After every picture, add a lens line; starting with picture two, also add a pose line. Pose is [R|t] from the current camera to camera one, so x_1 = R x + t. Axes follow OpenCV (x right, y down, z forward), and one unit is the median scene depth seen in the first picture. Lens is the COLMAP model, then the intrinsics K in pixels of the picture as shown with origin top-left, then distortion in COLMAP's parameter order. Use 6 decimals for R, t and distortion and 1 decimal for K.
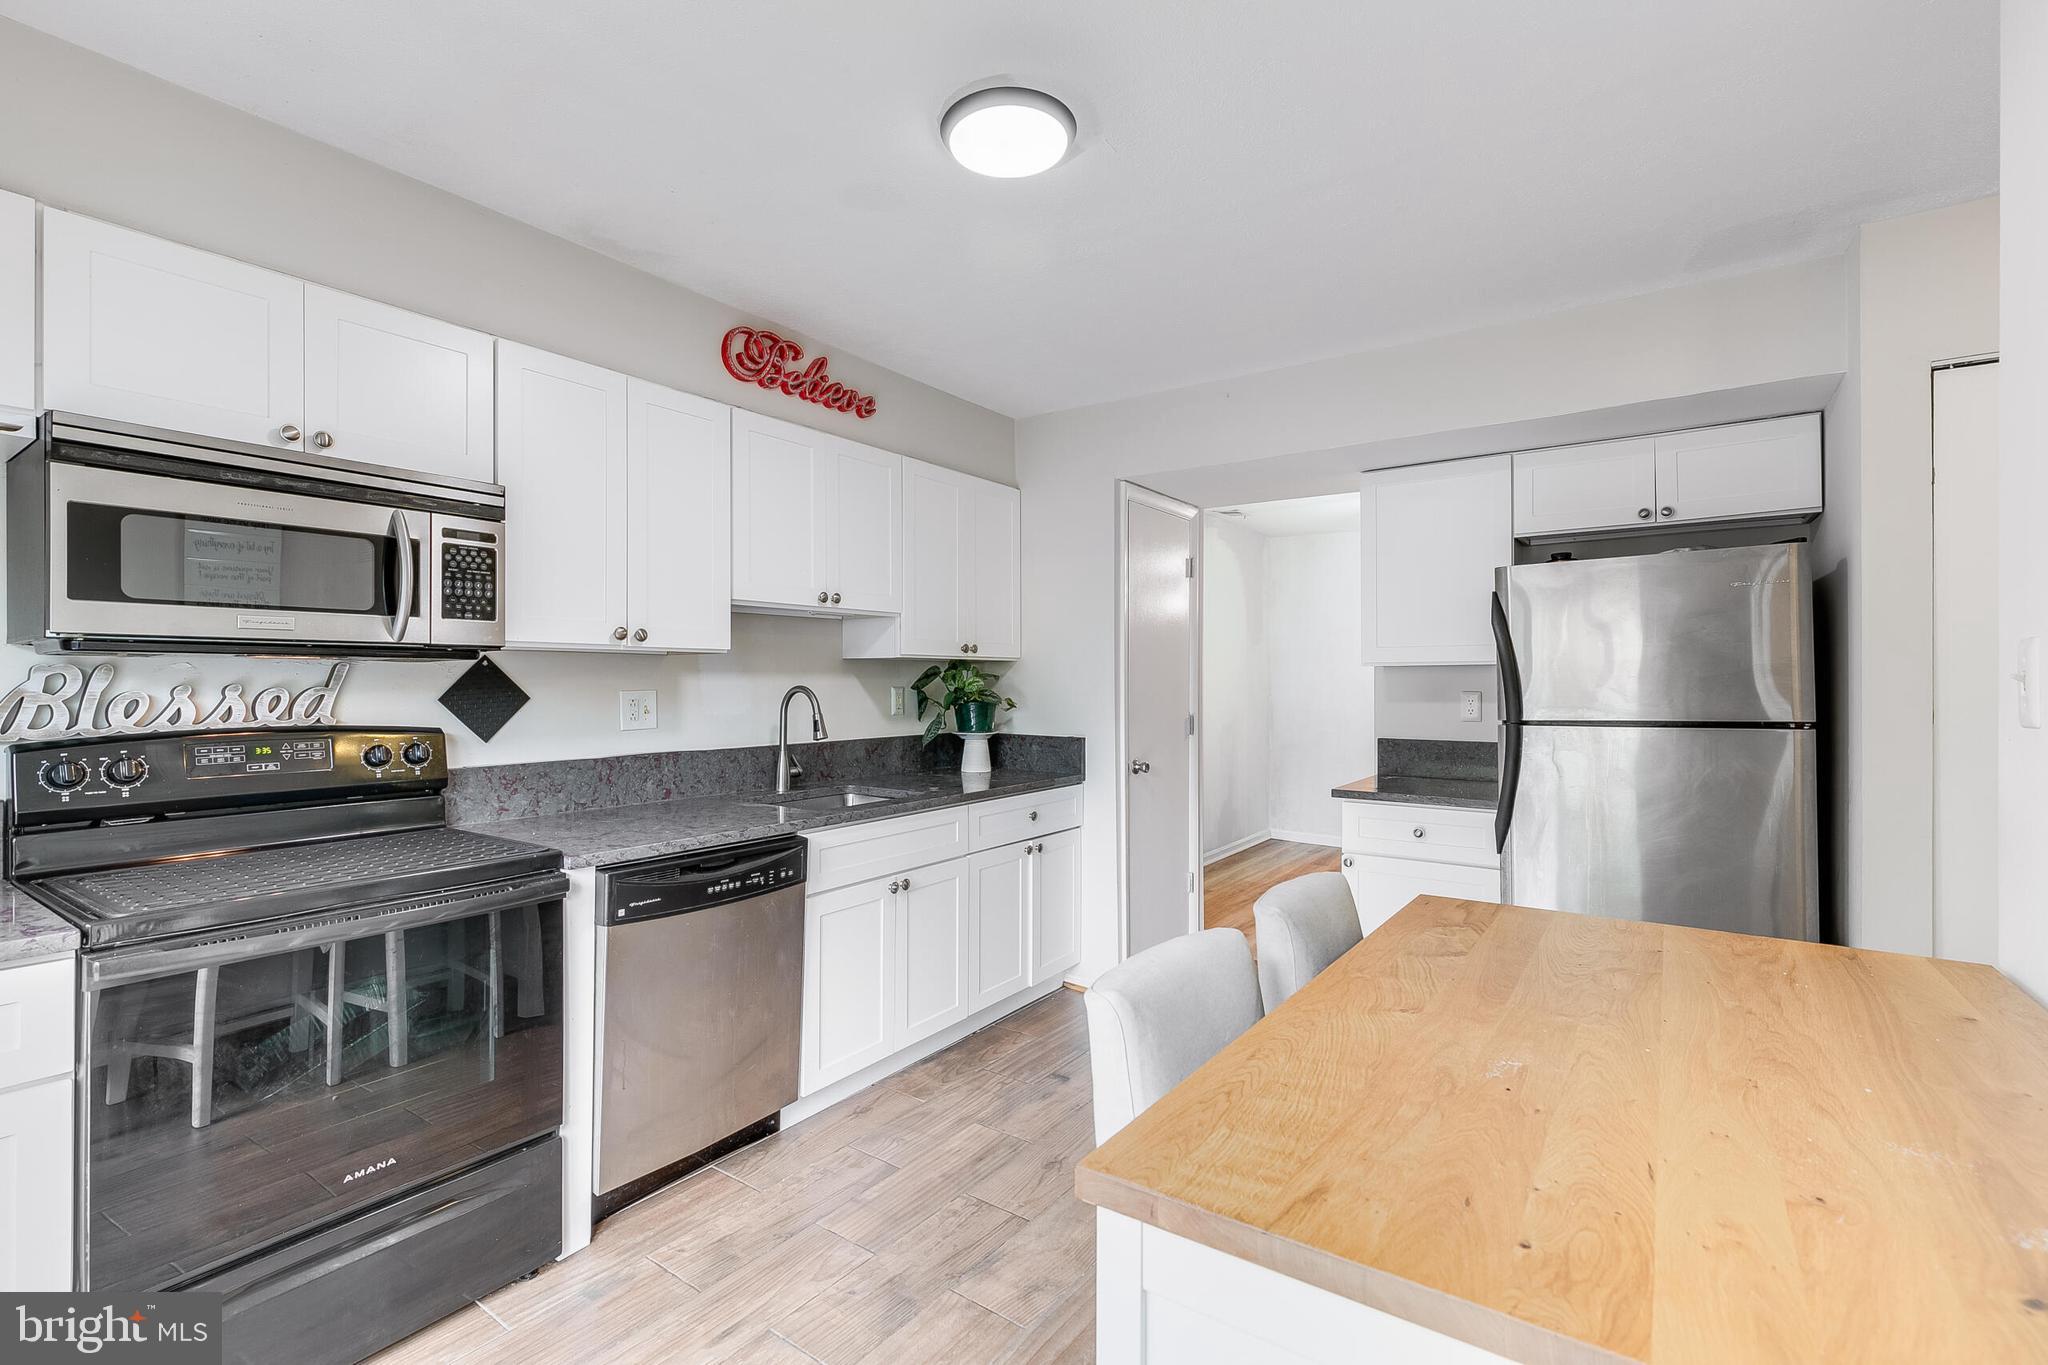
lens RADIAL K [[910.4, 0, 1022.3], [0, 910.4, 678.7], [0, 0, 1]] dist [0.001884, 0.000002]
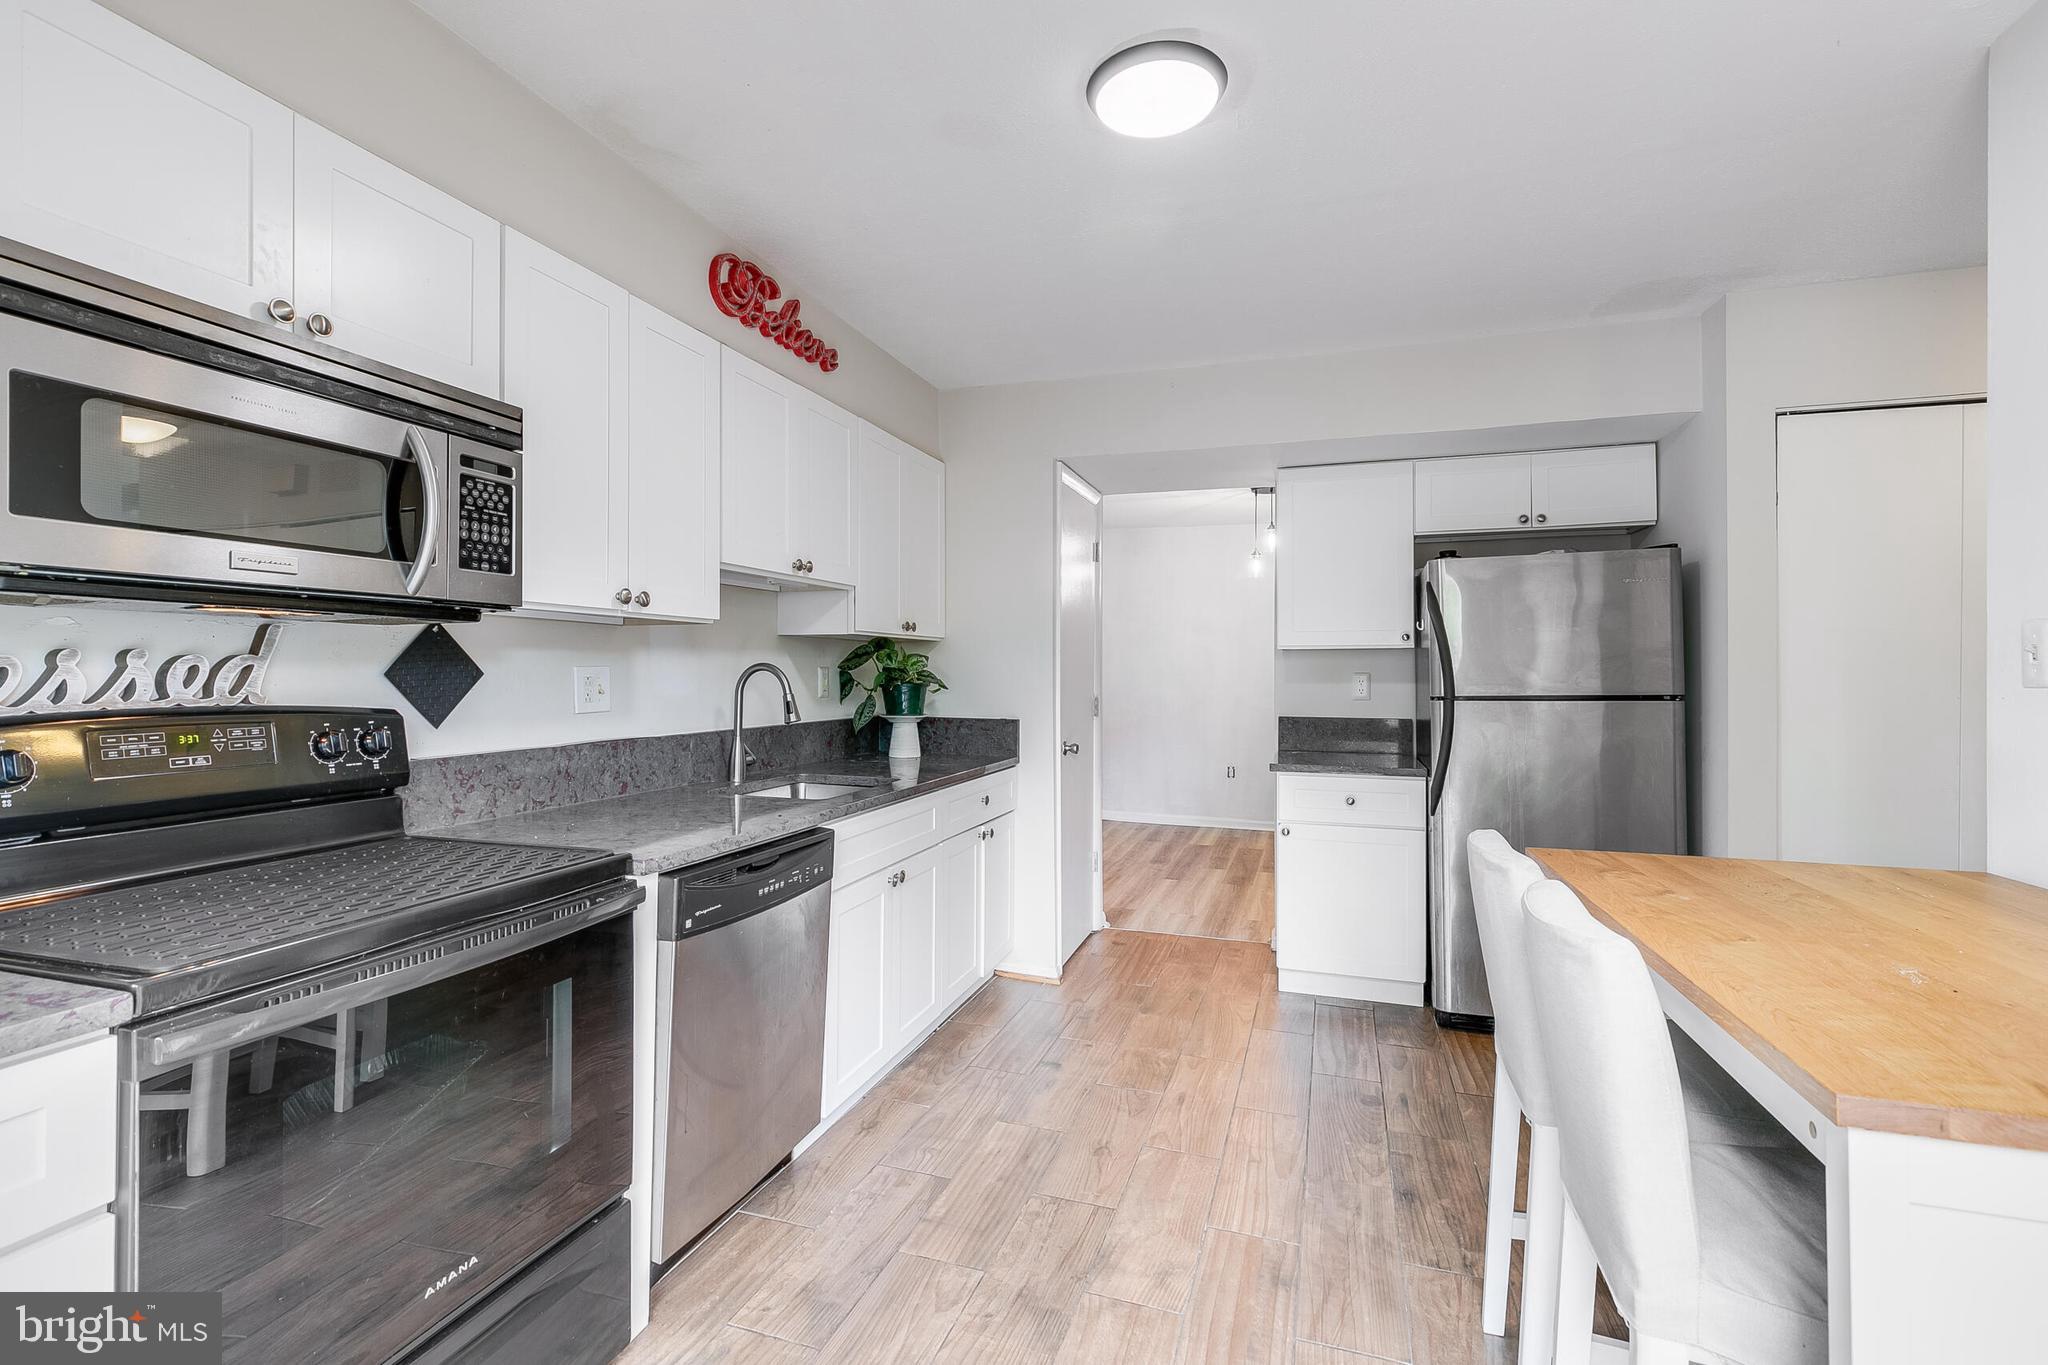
lens RADIAL K [[914.7, 0, 1021.5], [0, 914.7, 667.1], [0, 0, 1]] dist [0.001718, -0.000952]
pose [[0.956786, 0.004238, 0.290761, -0.323969], [-0.003620, 0.999990, -0.002663, 0.016189], [-0.290770, 0.001496, 0.956792, 0.079857]]
